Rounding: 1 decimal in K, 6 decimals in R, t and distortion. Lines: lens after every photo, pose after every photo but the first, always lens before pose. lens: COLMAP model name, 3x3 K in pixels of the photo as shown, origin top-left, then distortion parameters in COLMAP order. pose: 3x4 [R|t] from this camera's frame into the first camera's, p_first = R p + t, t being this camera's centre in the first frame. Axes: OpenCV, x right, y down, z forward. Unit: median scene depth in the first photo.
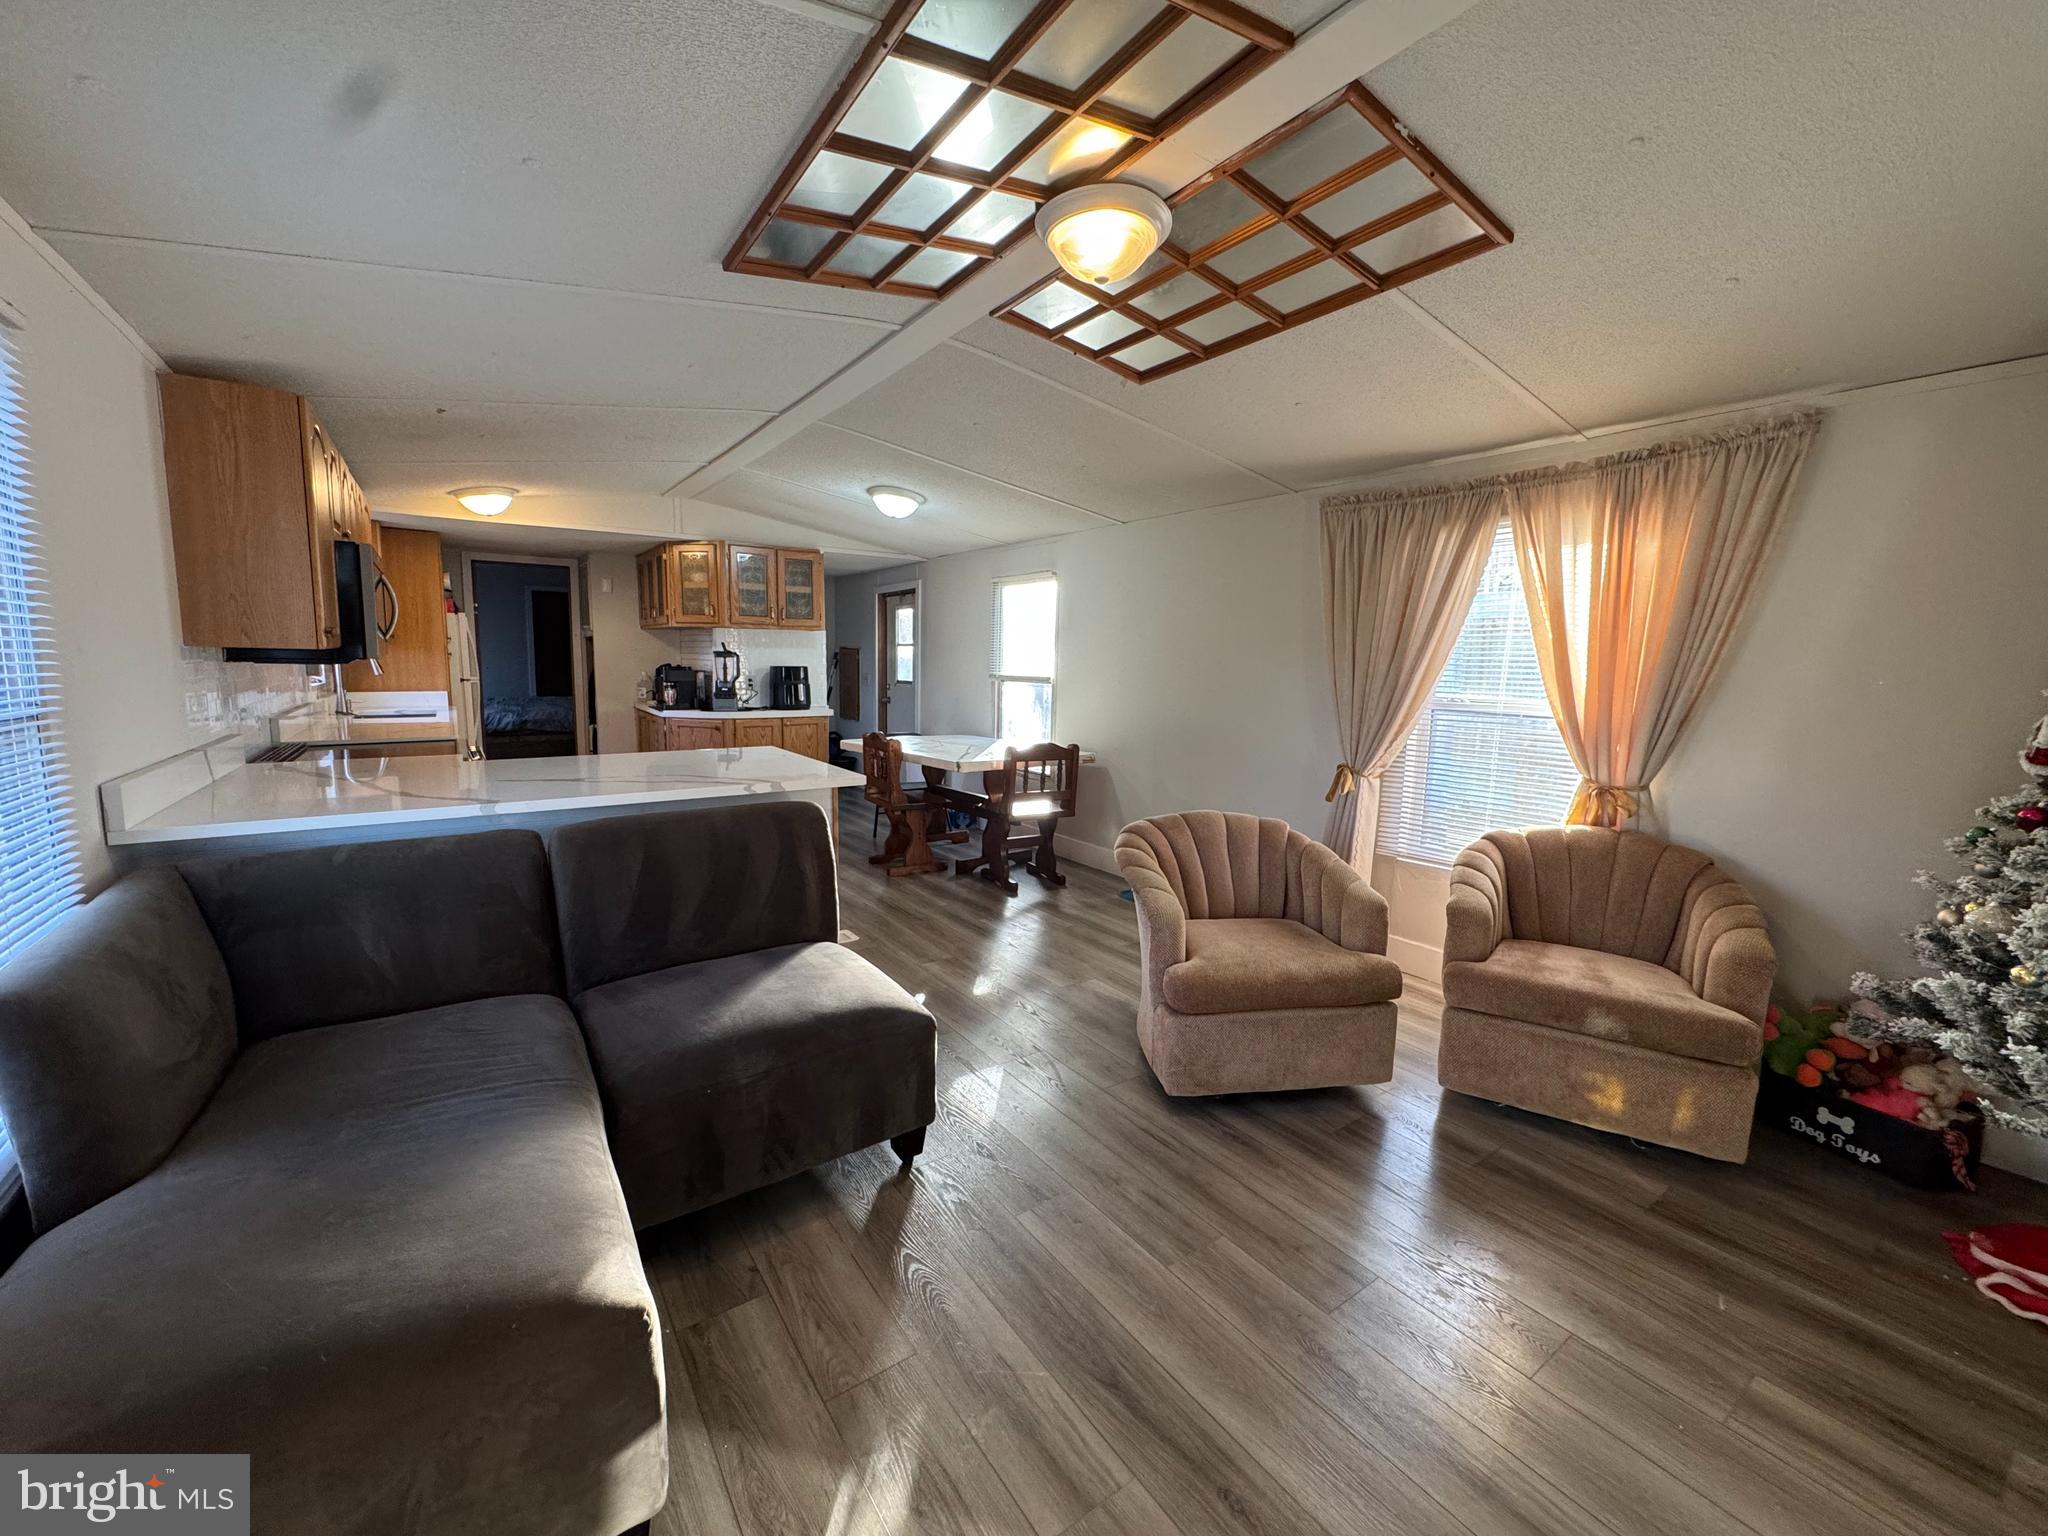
lens RADIAL K [[813.5, 0, 1021.9], [0, 813.5, 764.1], [0, 0, 1]] dist [-0.003501, 0.000321]
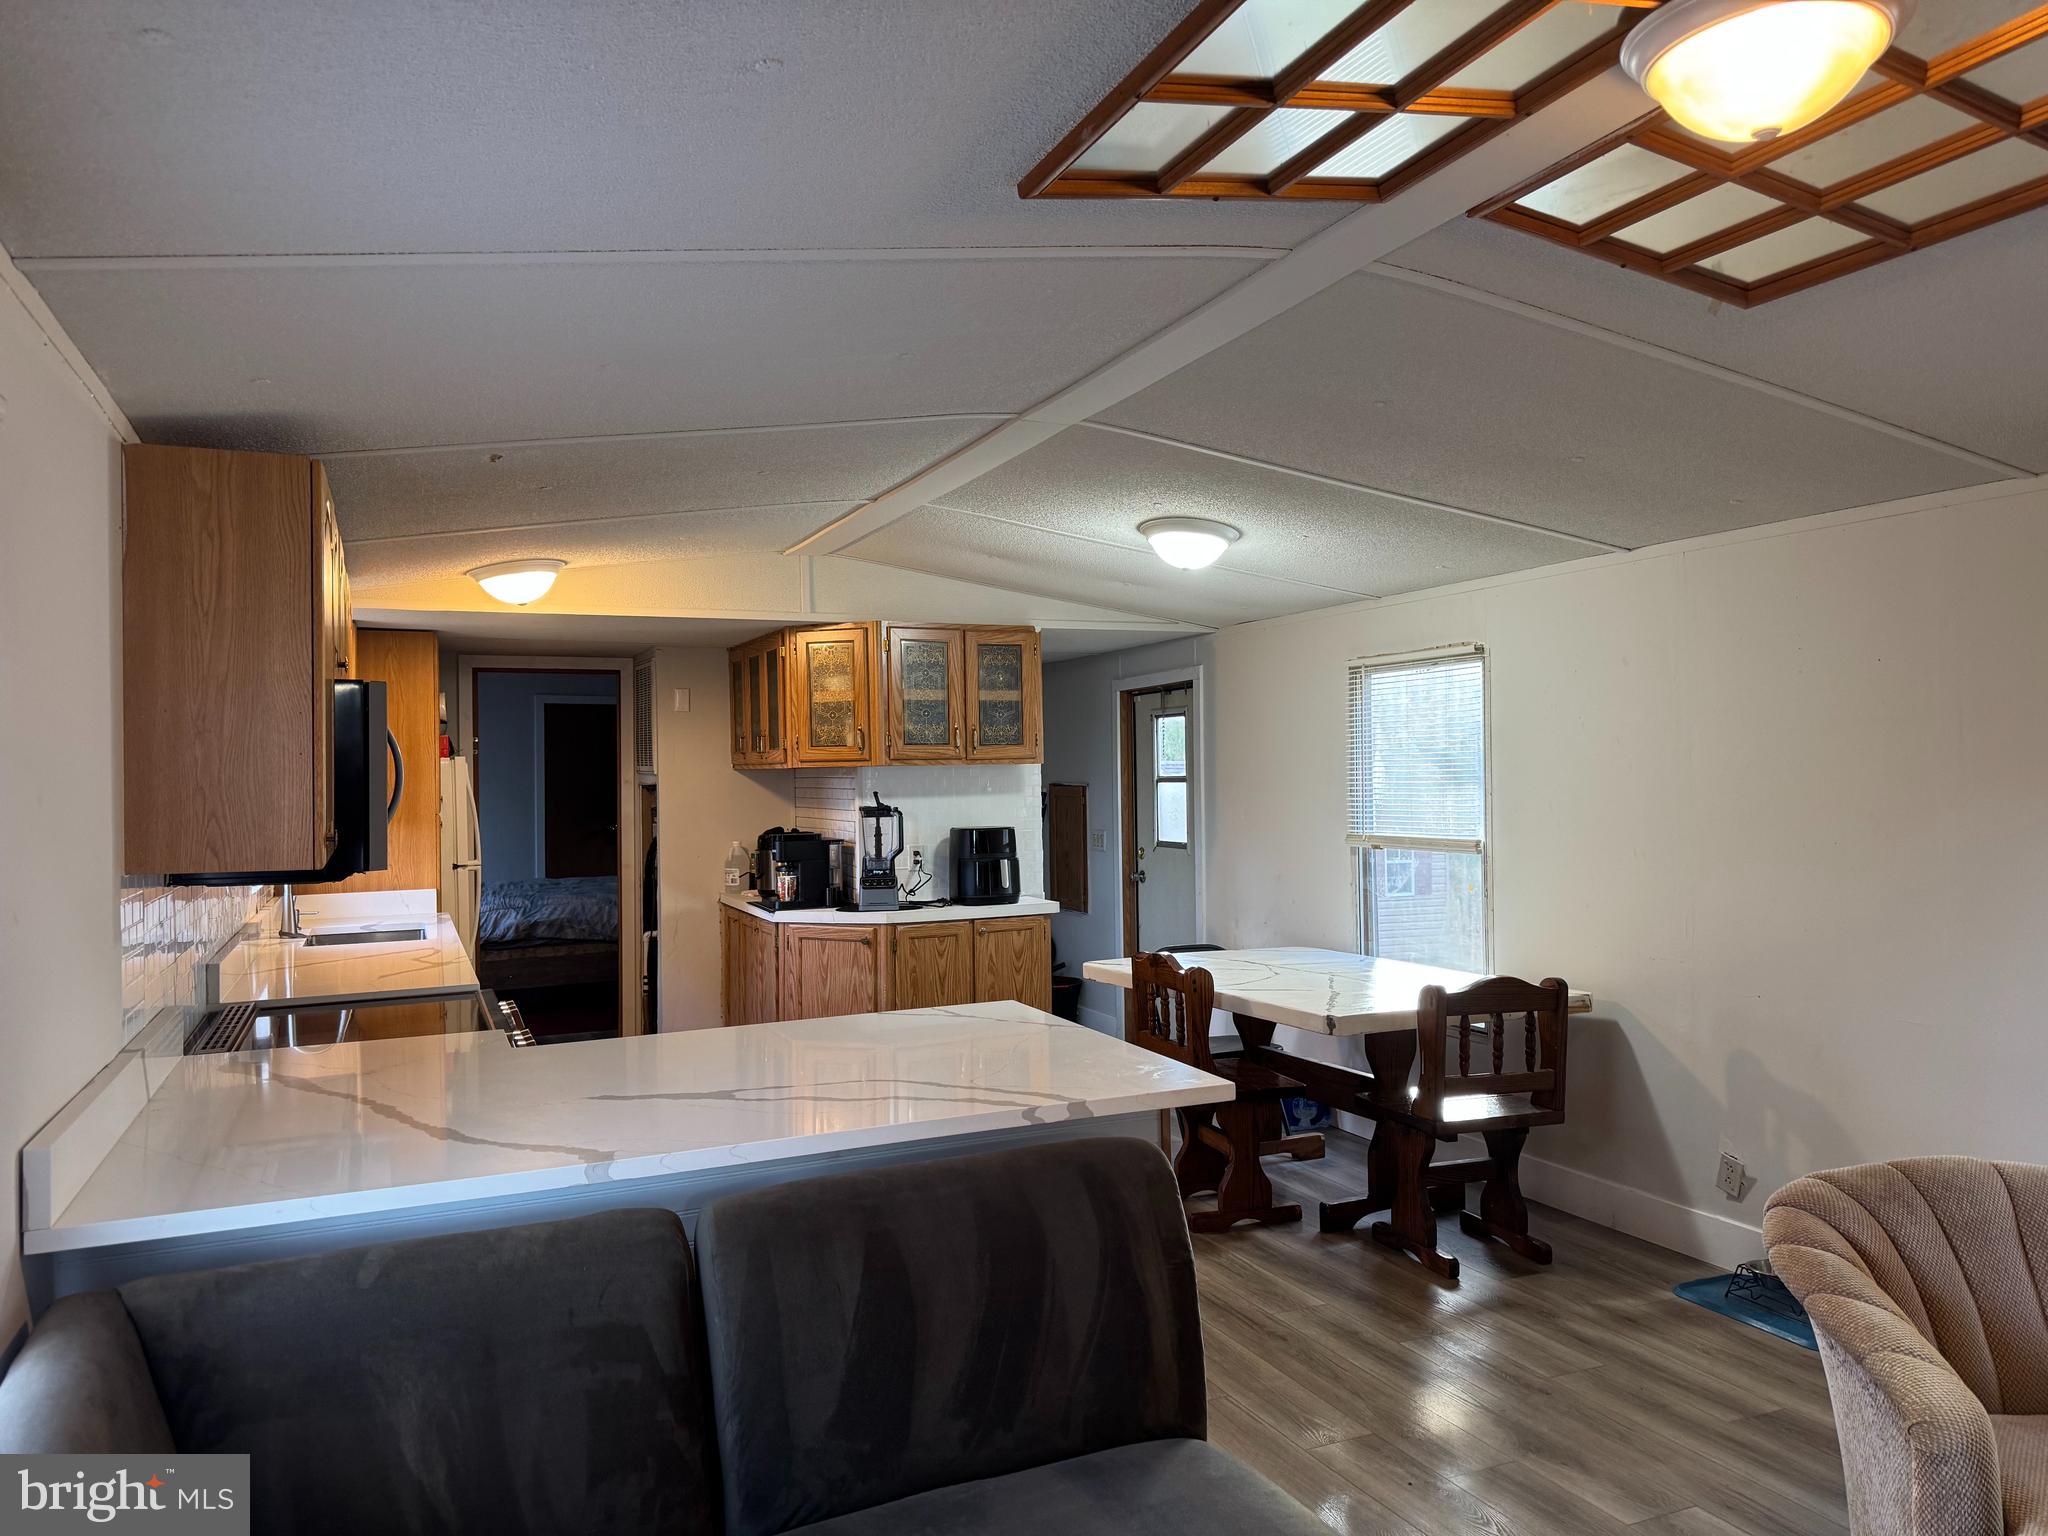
lens RADIAL K [[1427.2, 0, 1026.8], [0, 1427.2, 762.1], [0, 0, 1]] dist [0.122052, -0.183353]
pose [[0.980535, -0.035726, -0.193066, -0.076960], [0.008792, 0.990309, -0.138600, -0.033964], [0.196146, 0.134204, 0.971347, 0.031761]]
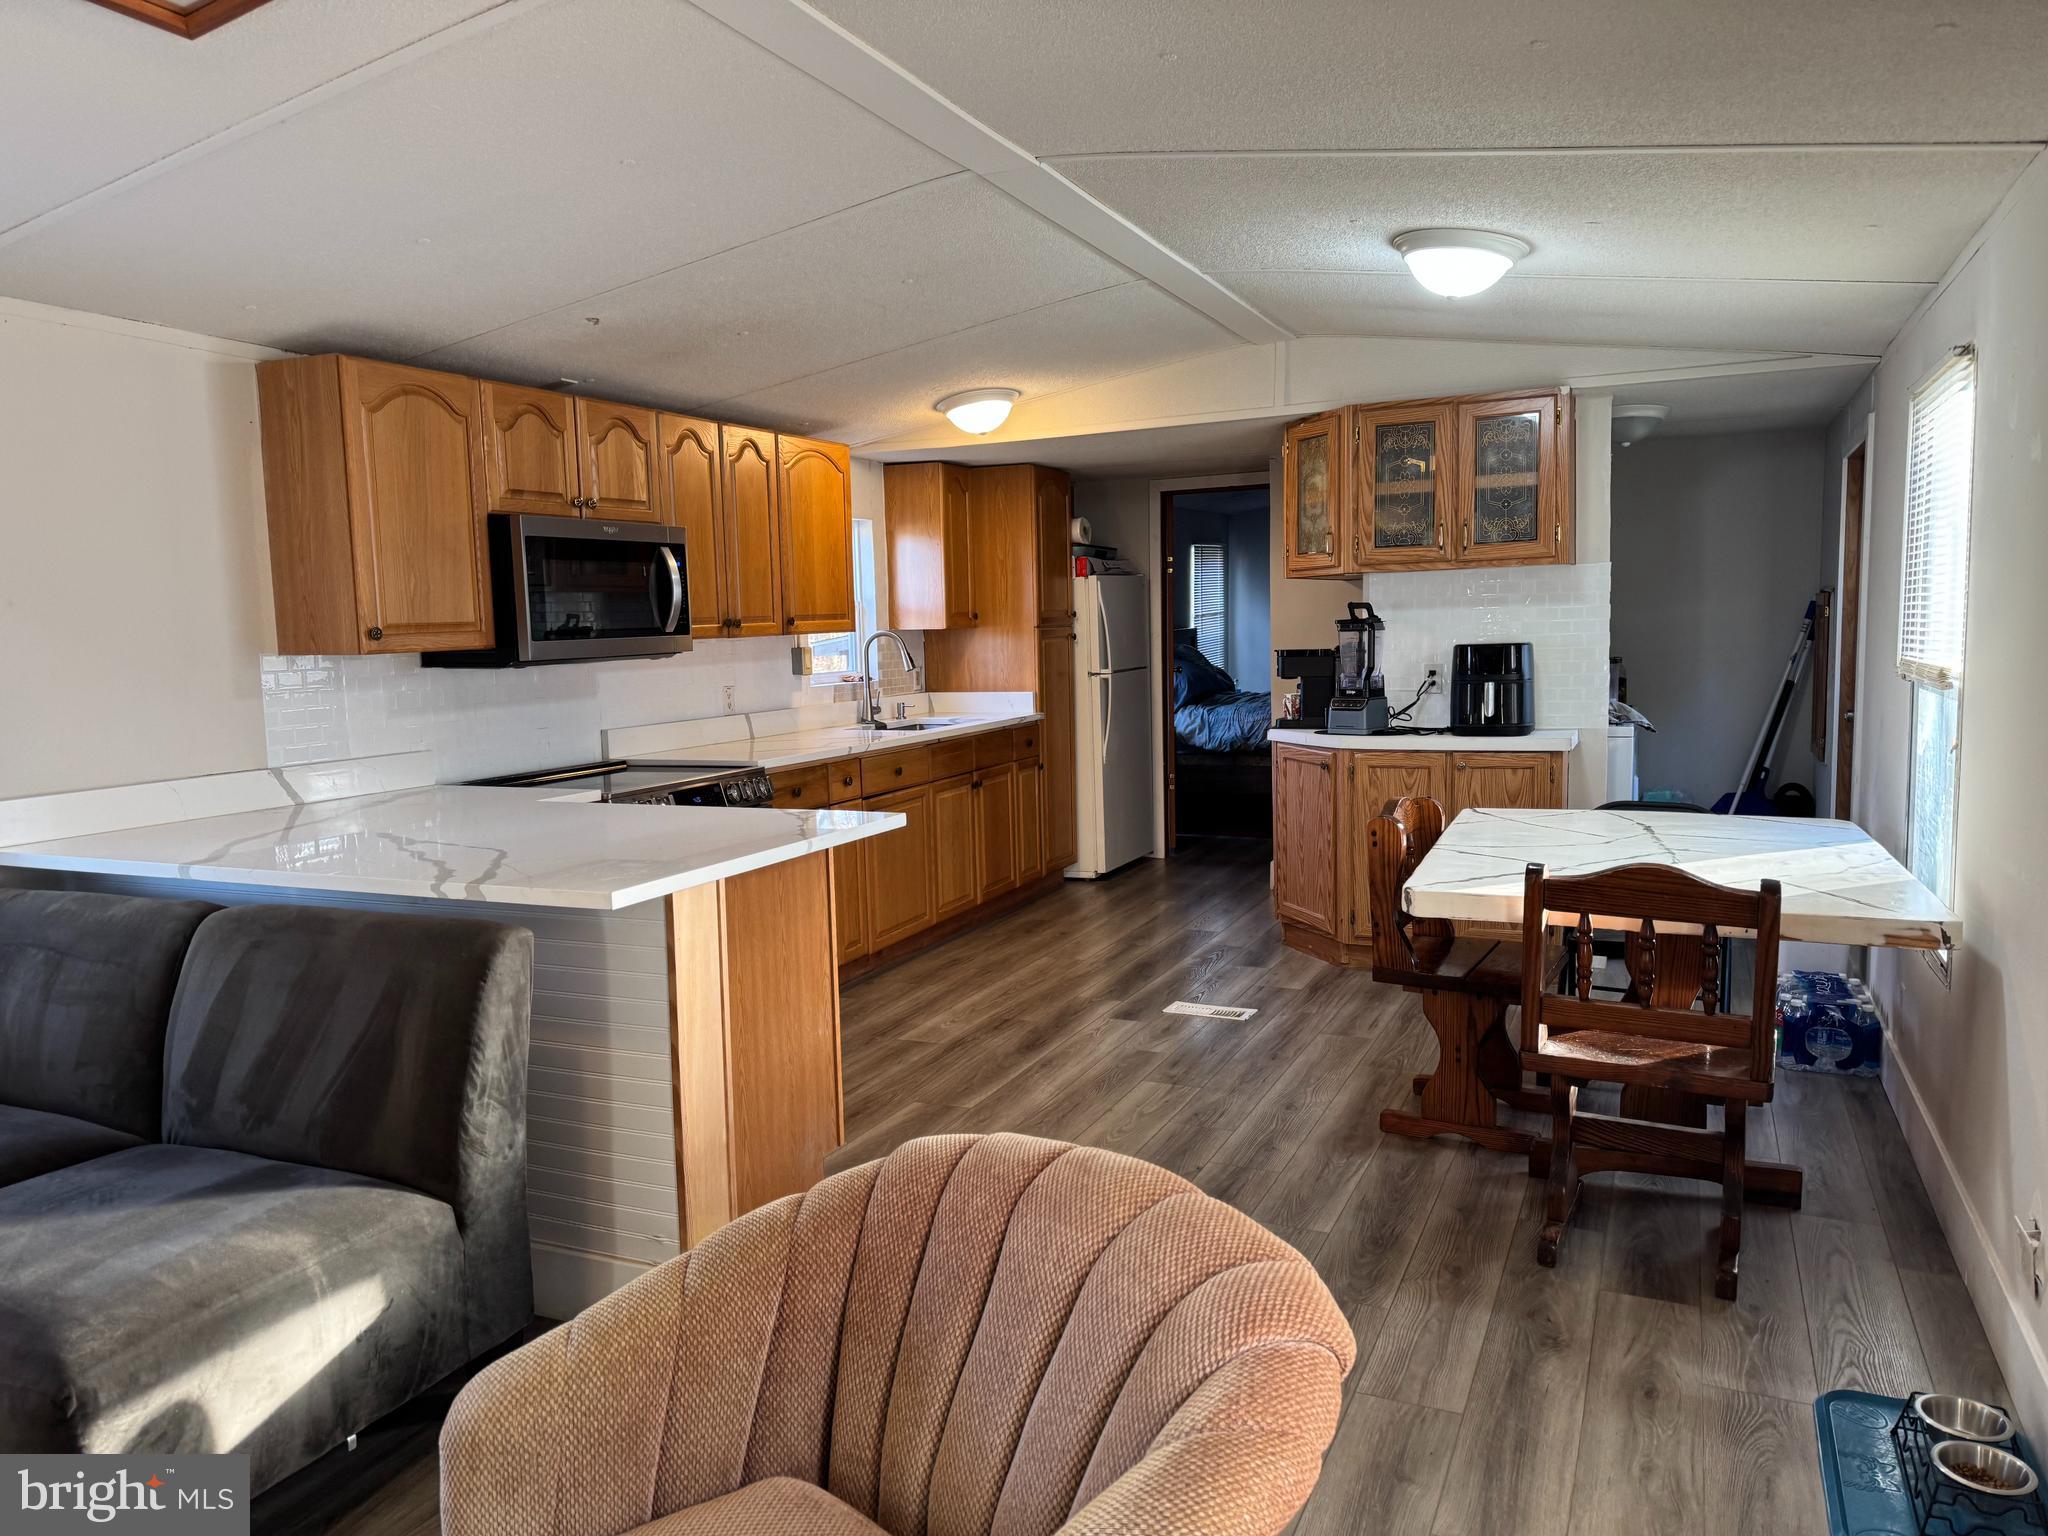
lens RADIAL K [[1426.7, 0, 1020.4], [0, 1426.7, 781.3], [0, 0, 1]] dist [0.130250, -0.210151]
pose [[0.507753, 0.064122, -0.859113, 0.389080], [-0.077566, 0.996579, 0.028539, -0.054432], [0.858004, 0.052148, 0.510989, 0.424574]]
